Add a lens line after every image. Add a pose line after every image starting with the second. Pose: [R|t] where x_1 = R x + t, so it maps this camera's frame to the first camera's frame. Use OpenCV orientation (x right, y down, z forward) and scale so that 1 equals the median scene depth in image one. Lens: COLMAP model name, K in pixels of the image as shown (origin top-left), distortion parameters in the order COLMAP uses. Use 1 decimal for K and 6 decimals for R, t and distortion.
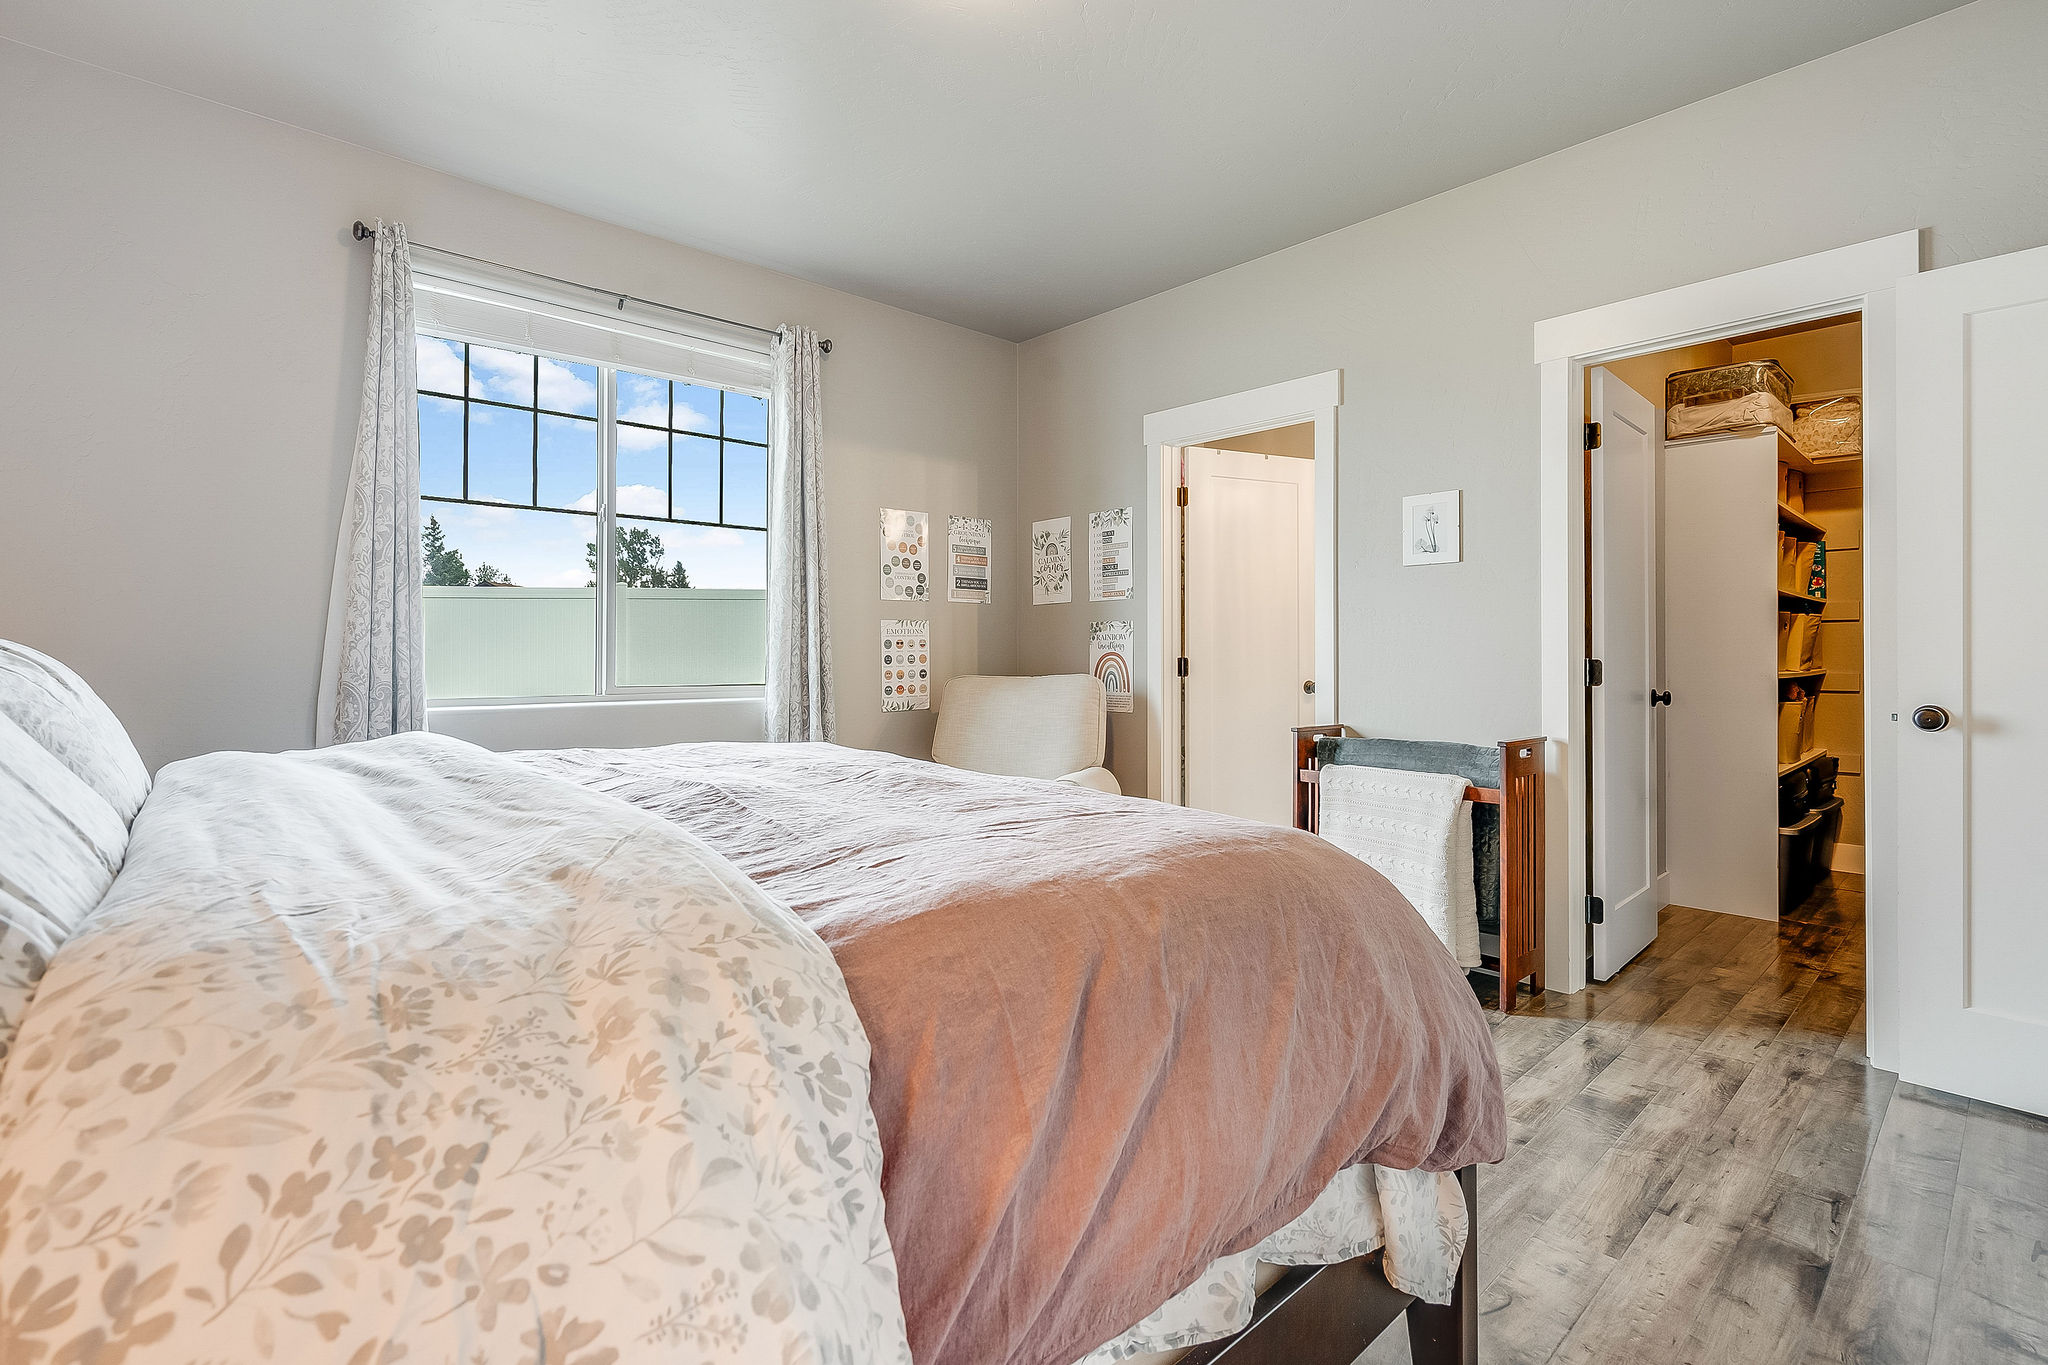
lens RADIAL K [[936.4, 0, 985.1], [0, 936.4, 638.2], [0, 0, 1]] dist [0.000384, 0.000160]
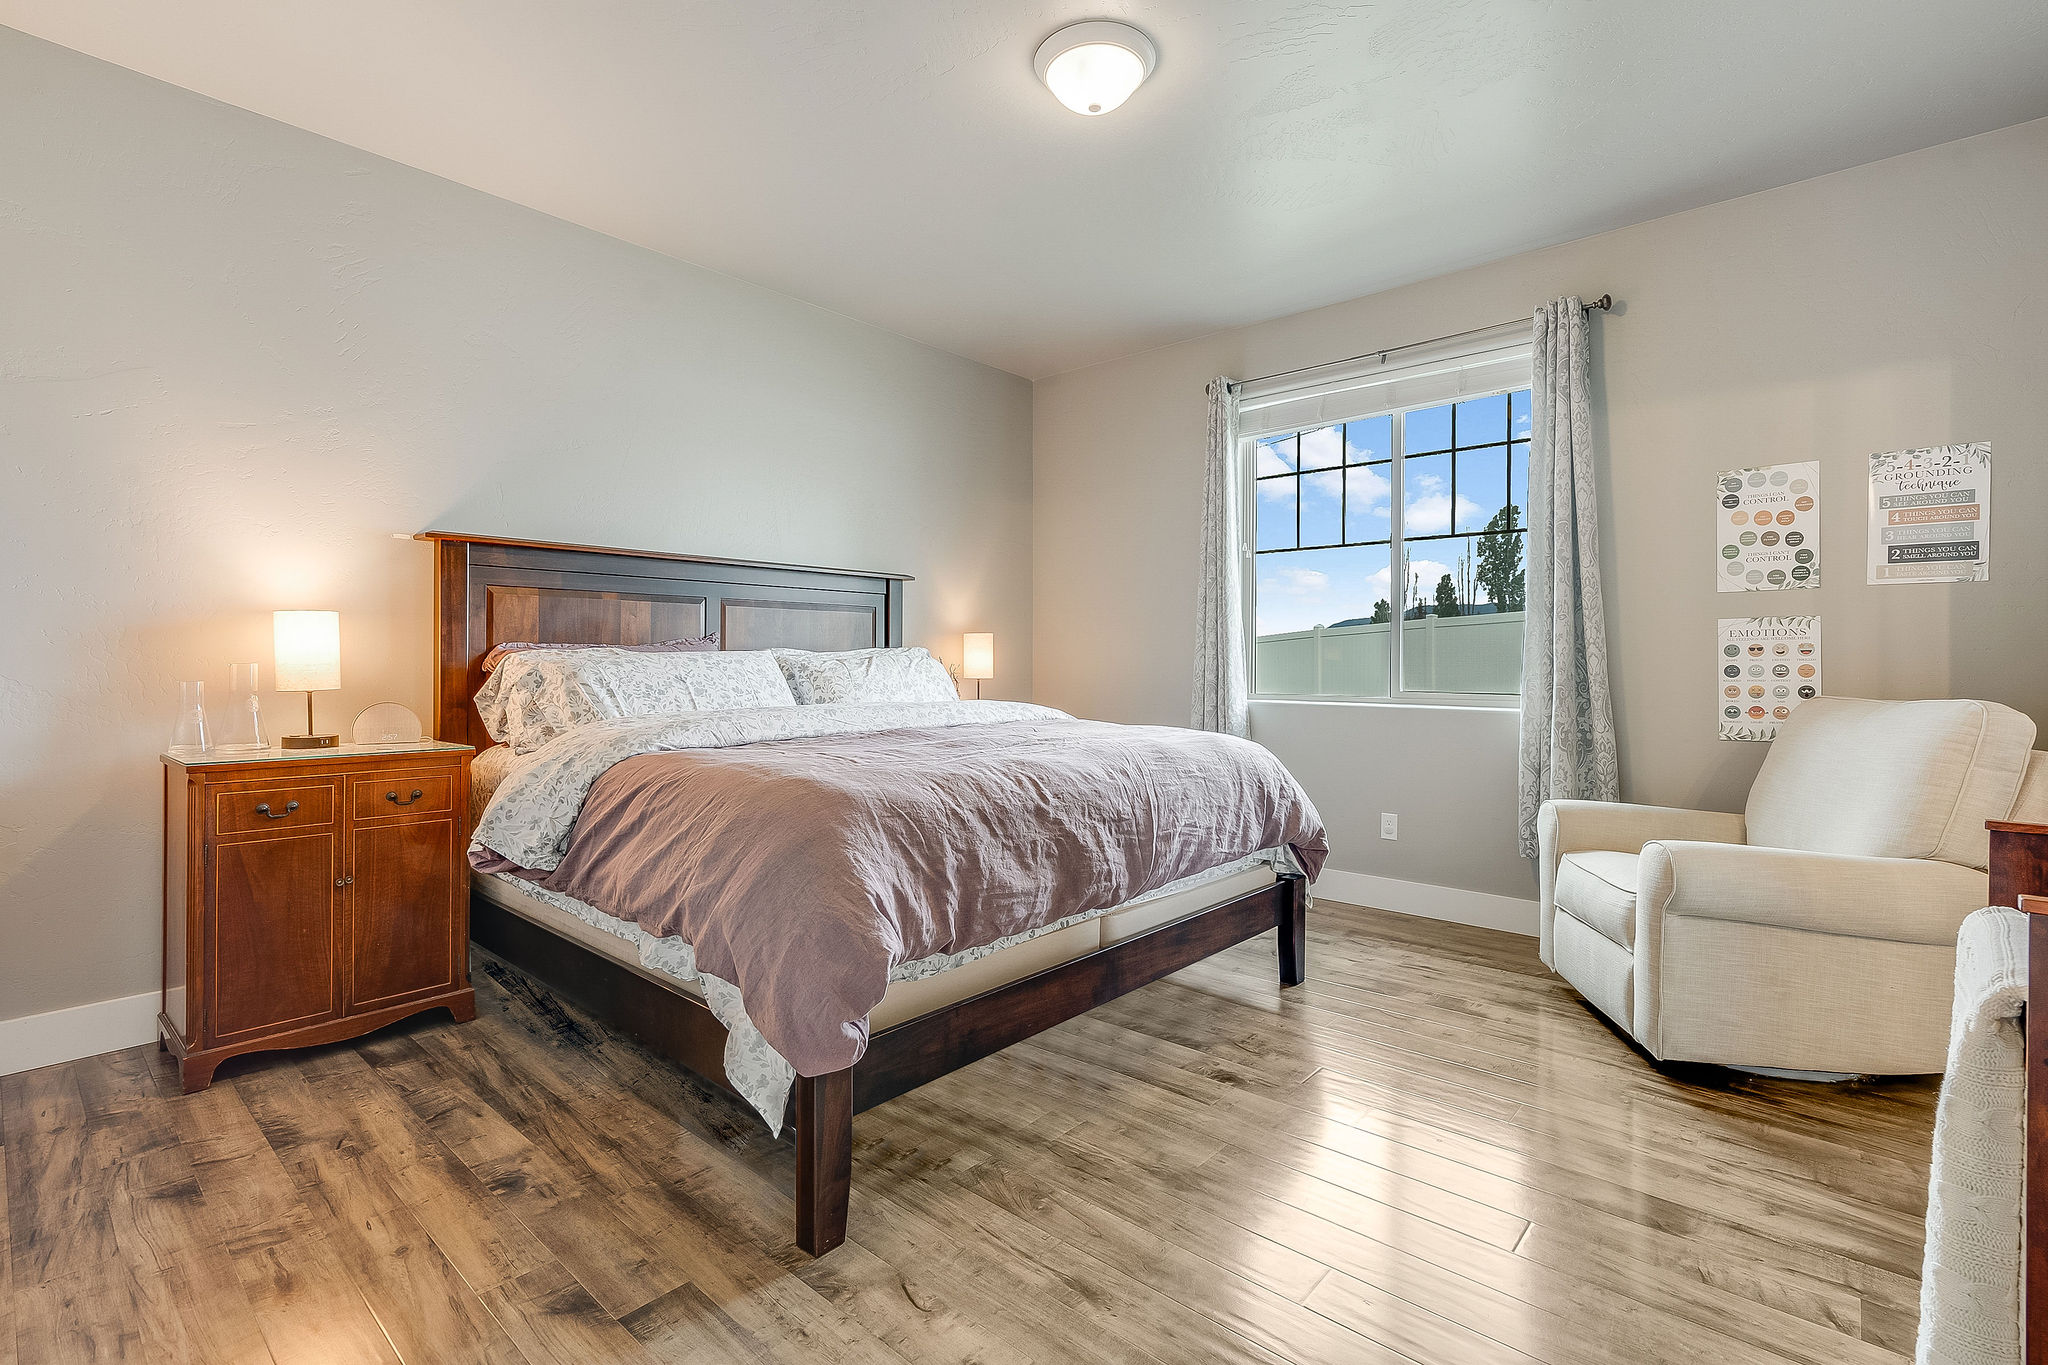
lens RADIAL K [[936.4, 0, 1021.1], [0, 936.4, 673.4], [0, 0, 1]] dist [0.000384, 0.000160]
pose [[0.116943, 0.006228, -0.993119, 0.568083], [0.005915, 0.999958, 0.006967, 0.015764], [0.993121, -0.006689, 0.116901, 0.337810]]
